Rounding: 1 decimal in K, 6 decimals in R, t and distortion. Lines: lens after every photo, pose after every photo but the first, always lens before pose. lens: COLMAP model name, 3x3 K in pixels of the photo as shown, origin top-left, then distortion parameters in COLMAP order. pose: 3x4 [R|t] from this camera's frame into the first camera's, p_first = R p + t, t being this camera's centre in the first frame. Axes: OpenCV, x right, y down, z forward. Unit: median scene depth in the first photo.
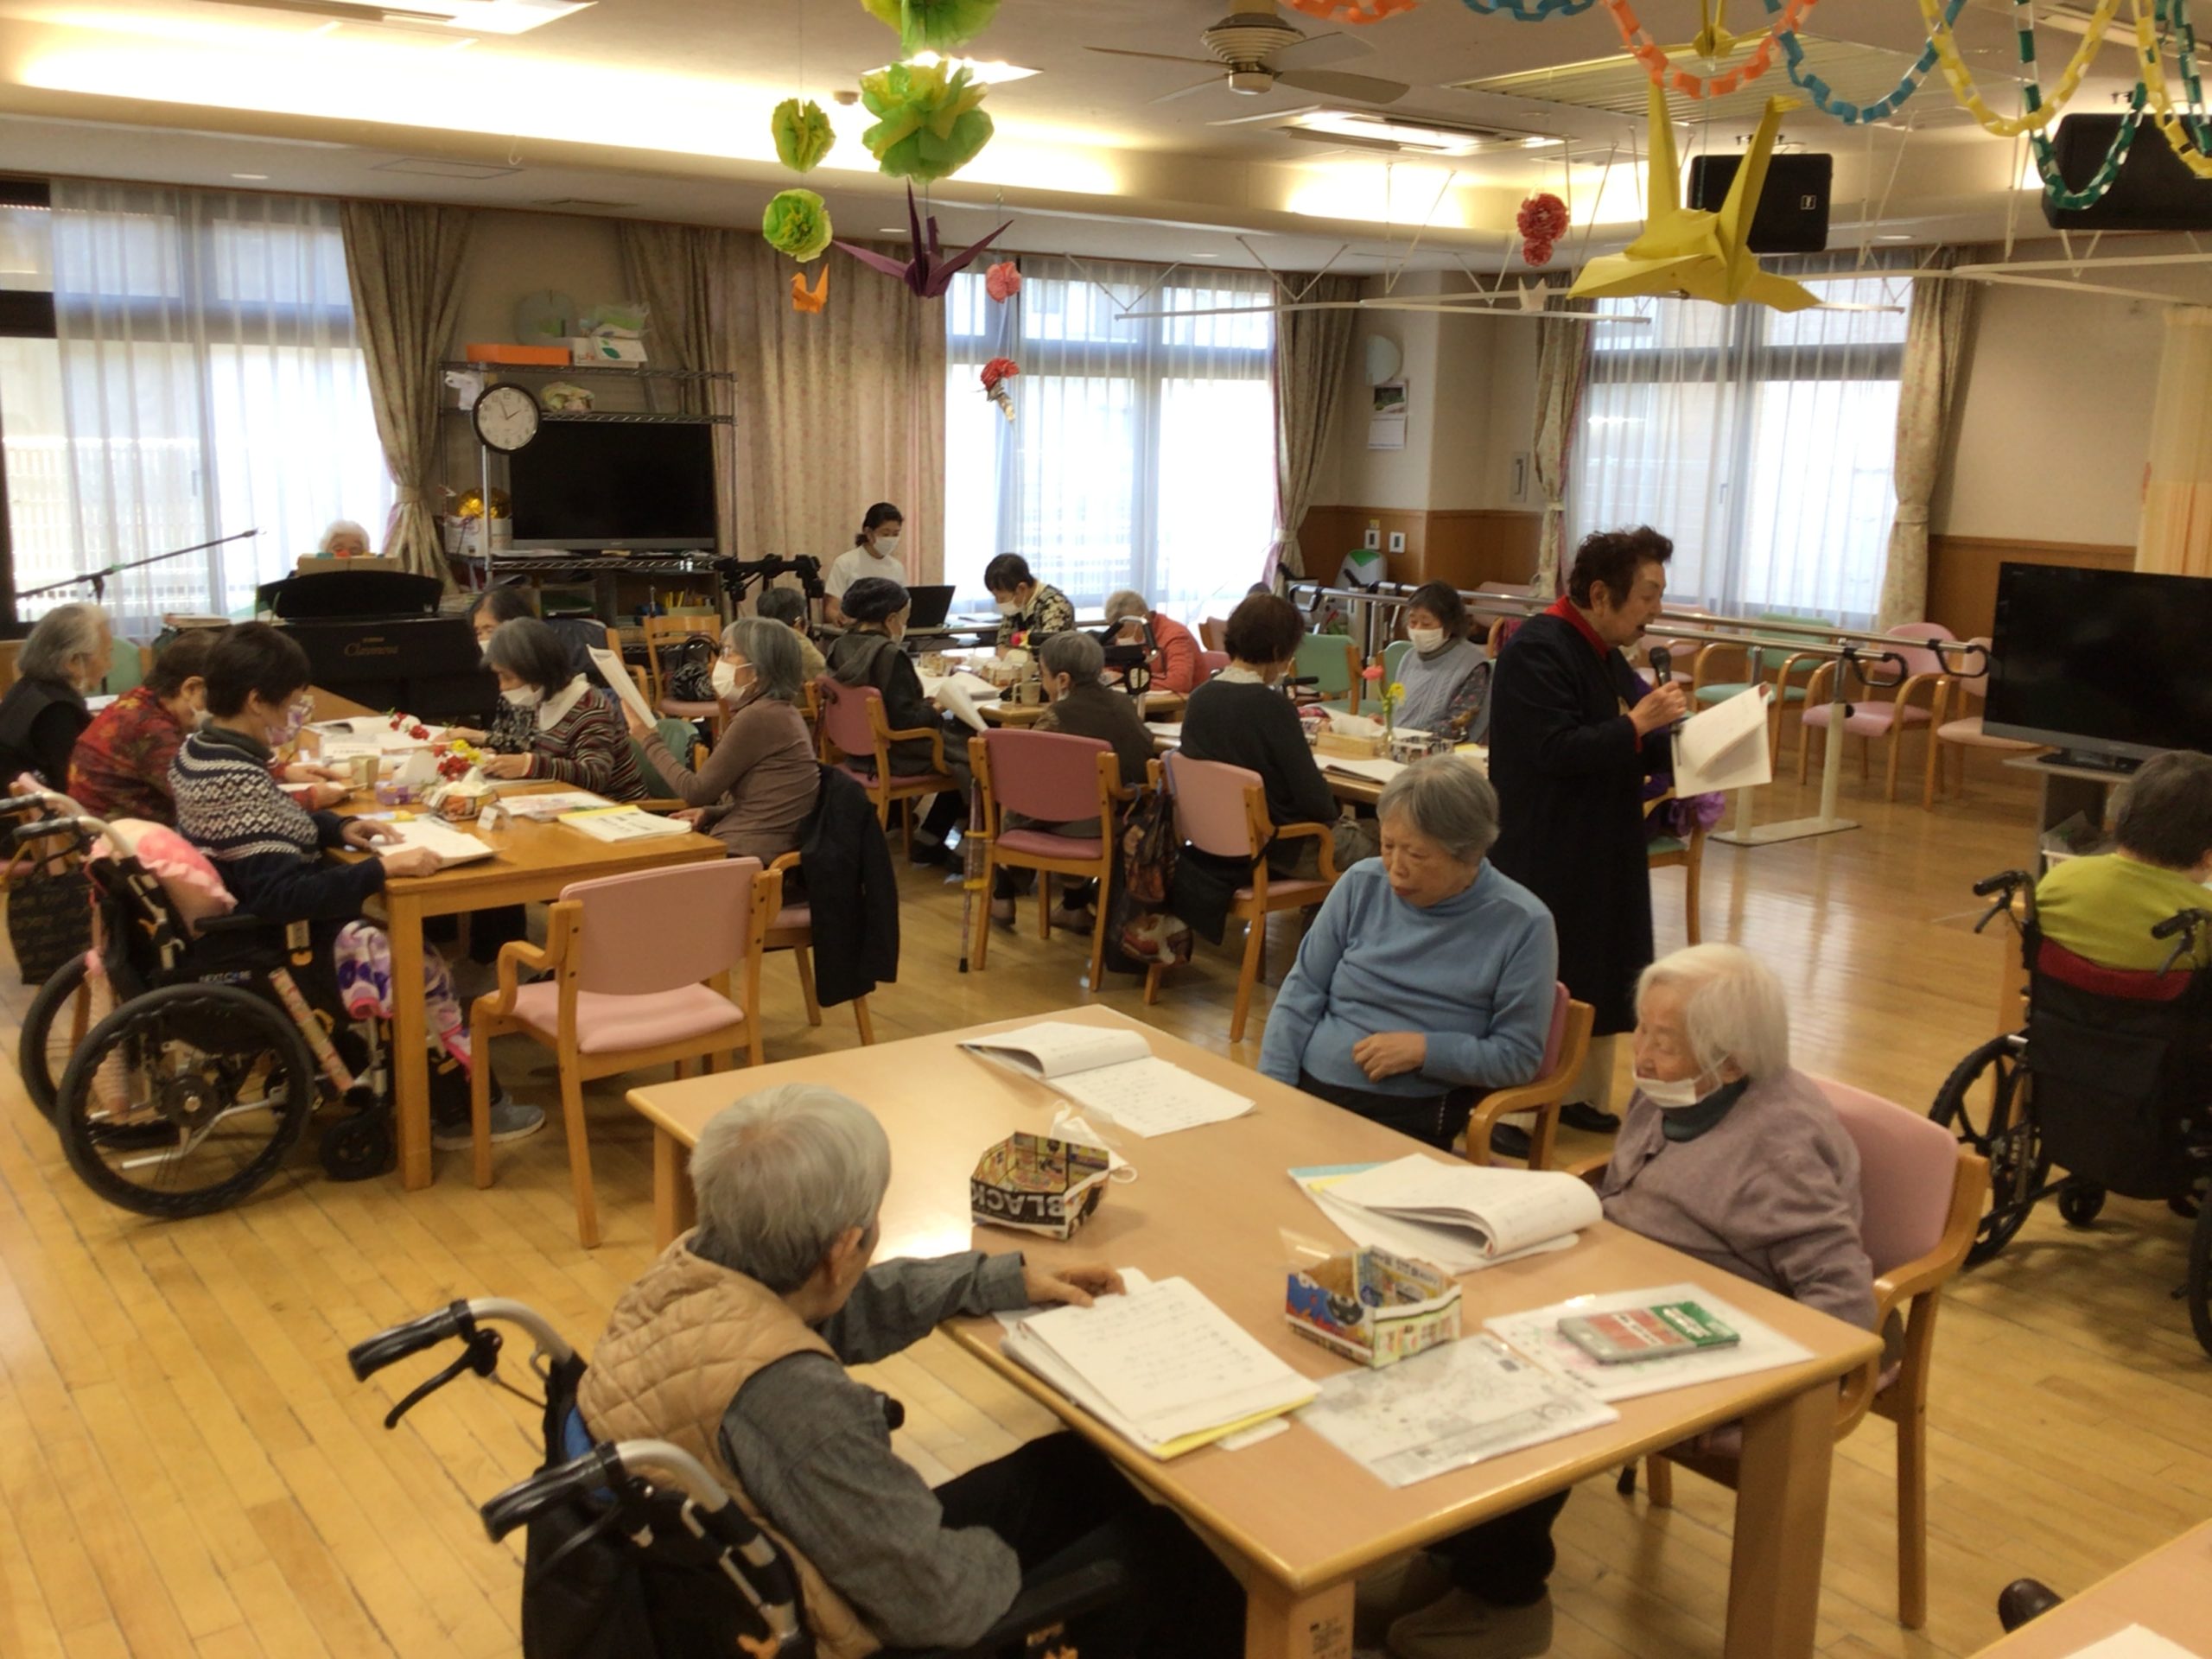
lens RADIAL K [[2043.3, 0, 1066.6], [0, 2043.3, 815.9], [0, 0, 1]] dist [0.083617, -0.009608]
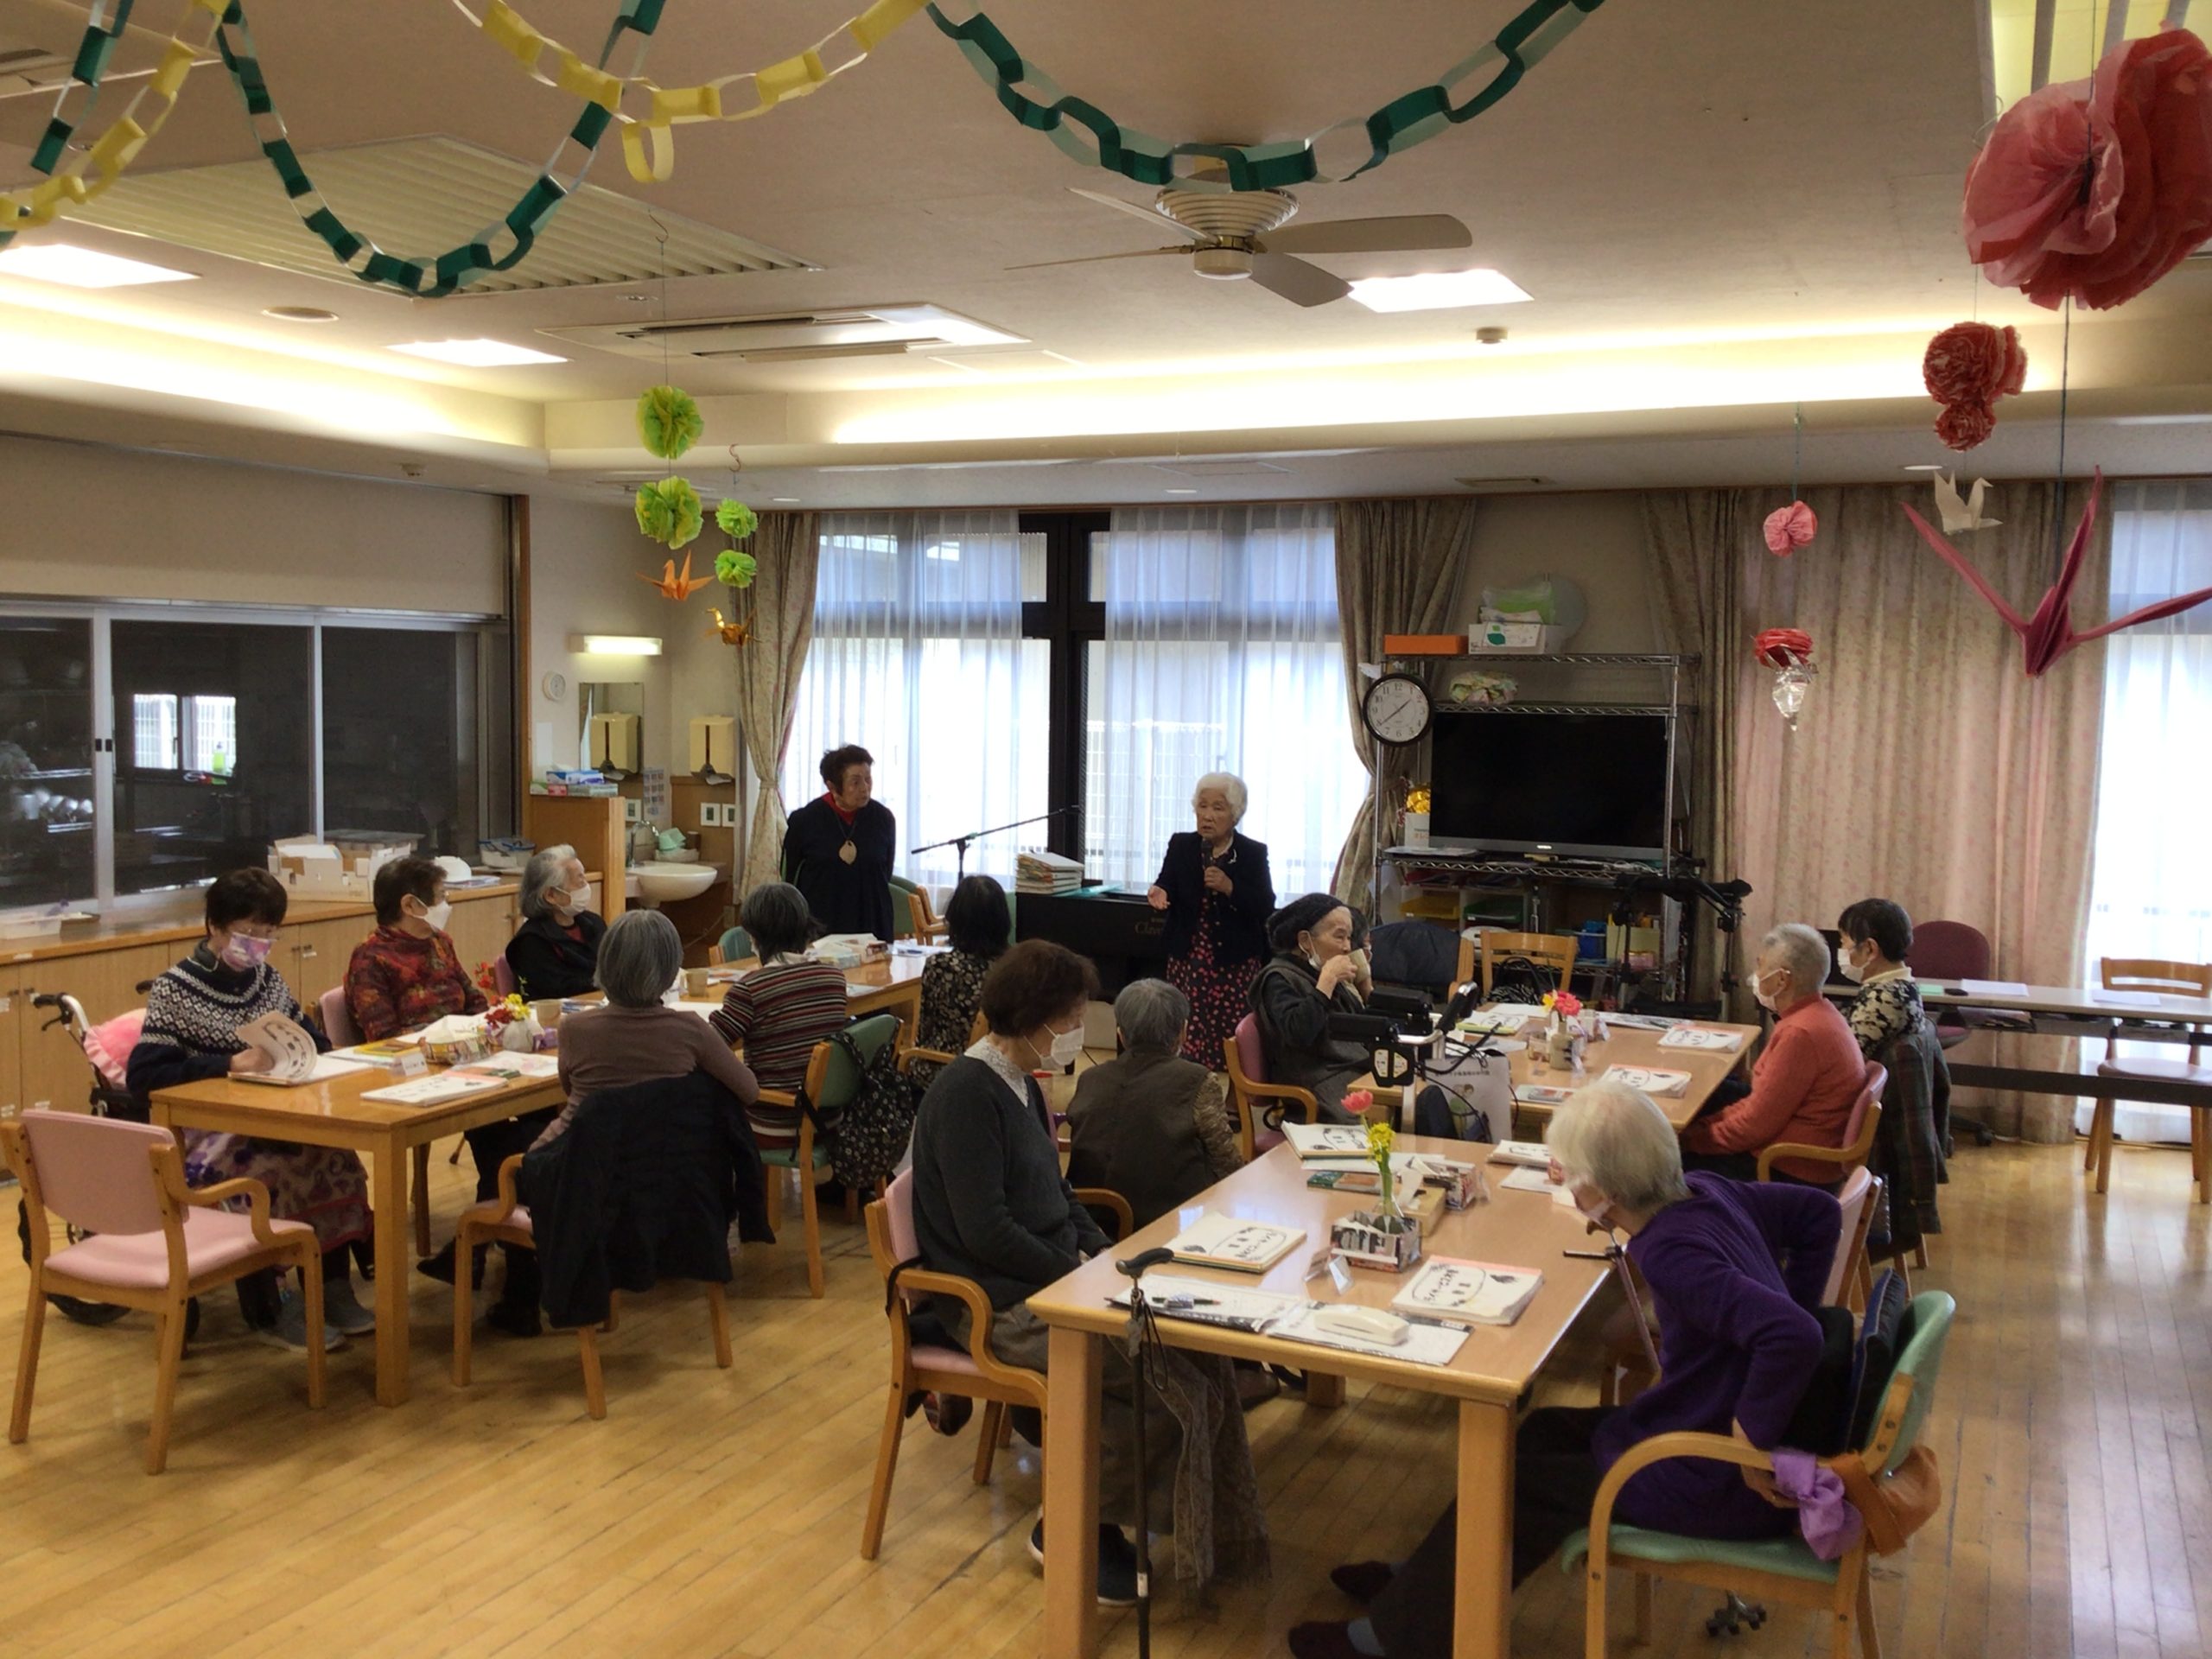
lens RADIAL K [[2043.3, 0, 1066.6], [0, 2043.3, 815.9], [0, 0, 1]] dist [0.083617, -0.009608]
pose [[0.496224, 0.058842, -0.866198, 0.475305], [-0.177848, 0.983432, -0.035079, -0.085099], [0.849783, 0.171459, 0.498468, 0.412149]]
